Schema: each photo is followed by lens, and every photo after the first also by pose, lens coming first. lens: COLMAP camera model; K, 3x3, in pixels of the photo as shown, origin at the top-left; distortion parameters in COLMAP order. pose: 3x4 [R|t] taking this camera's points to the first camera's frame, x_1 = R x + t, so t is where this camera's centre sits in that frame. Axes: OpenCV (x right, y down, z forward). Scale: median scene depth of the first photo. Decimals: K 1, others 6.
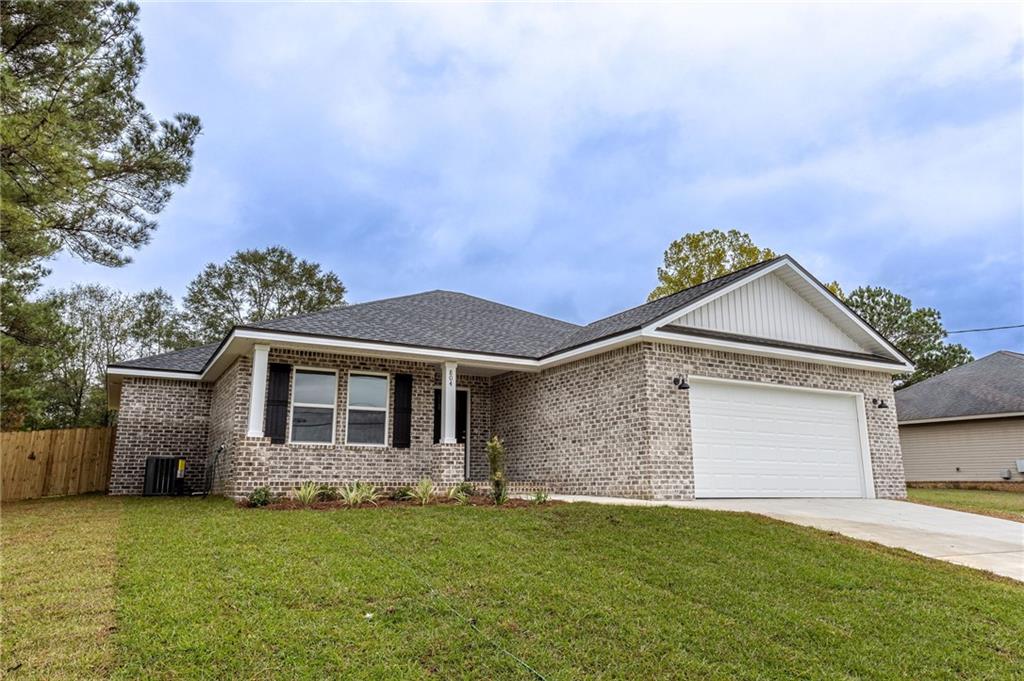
lens RADIAL K [[701.8, 0, 509.3], [0, 701.8, 341.3], [0, 0, 1]] dist [-0.002780, 0.064380]
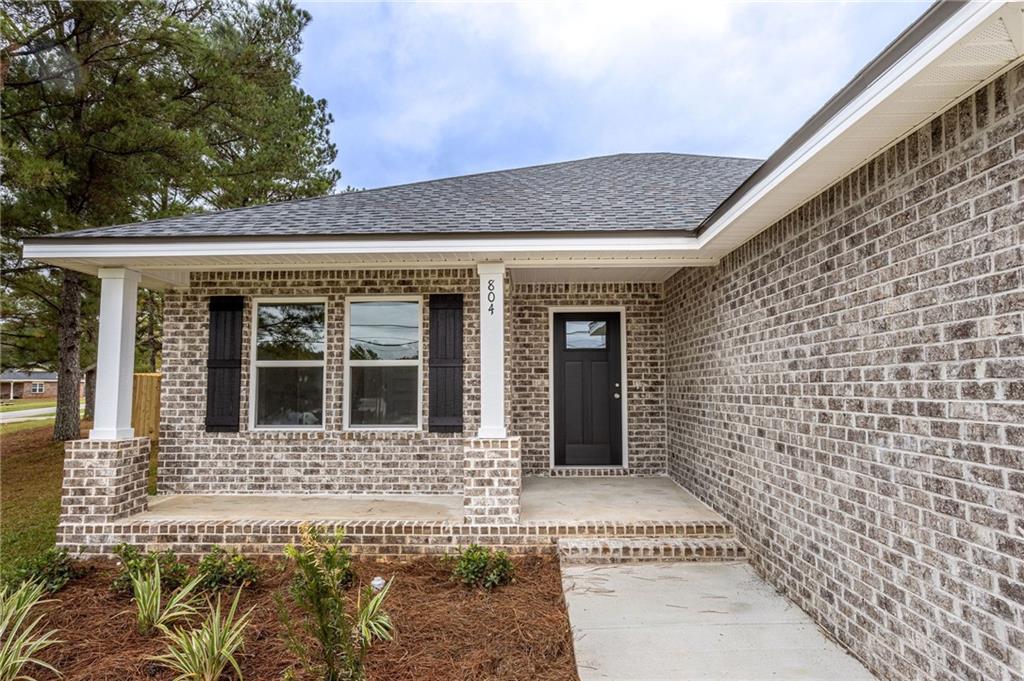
lens RADIAL K [[599.7, 0, 514.8], [0, 599.7, 342.1], [0, 0, 1]] dist [-0.052496, 0.061499]
pose [[0.858356, -0.038821, -0.511583, 0.131460], [0.111285, 0.987482, 0.111785, 0.039198], [0.500840, -0.152883, 0.851931, 0.667470]]
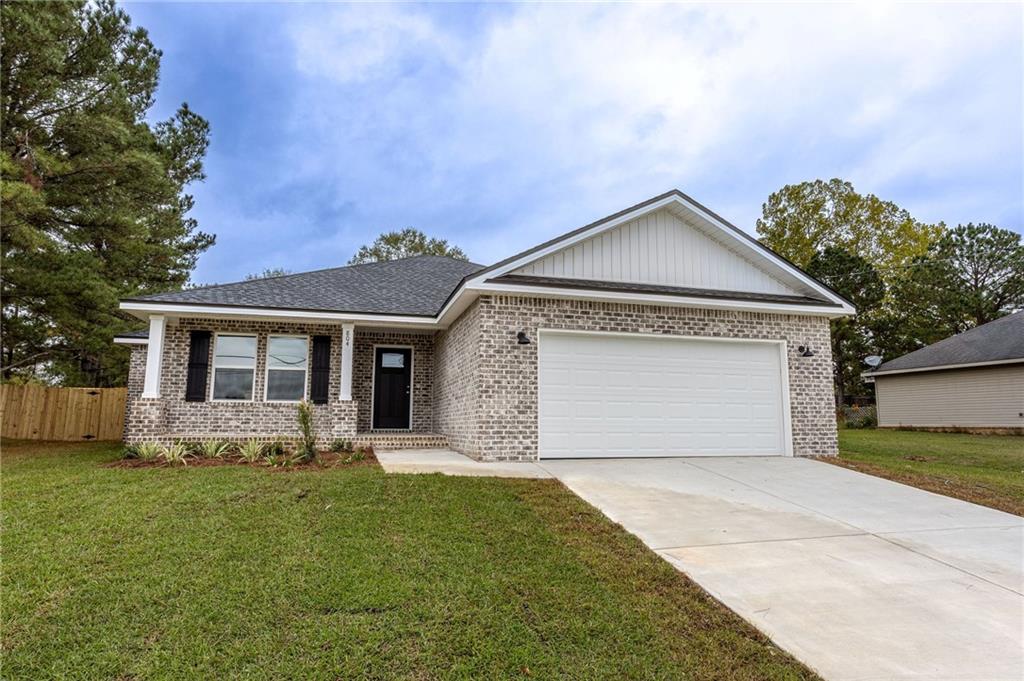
lens RADIAL K [[599.7, 0, 514.8], [0, 599.7, 342.1], [0, 0, 1]] dist [-0.052496, 0.061499]
pose [[0.968951, -0.029434, -0.245496, 0.377644], [0.046372, 0.996904, 0.063500, 0.012699], [0.242867, -0.072912, 0.967316, 0.198146]]
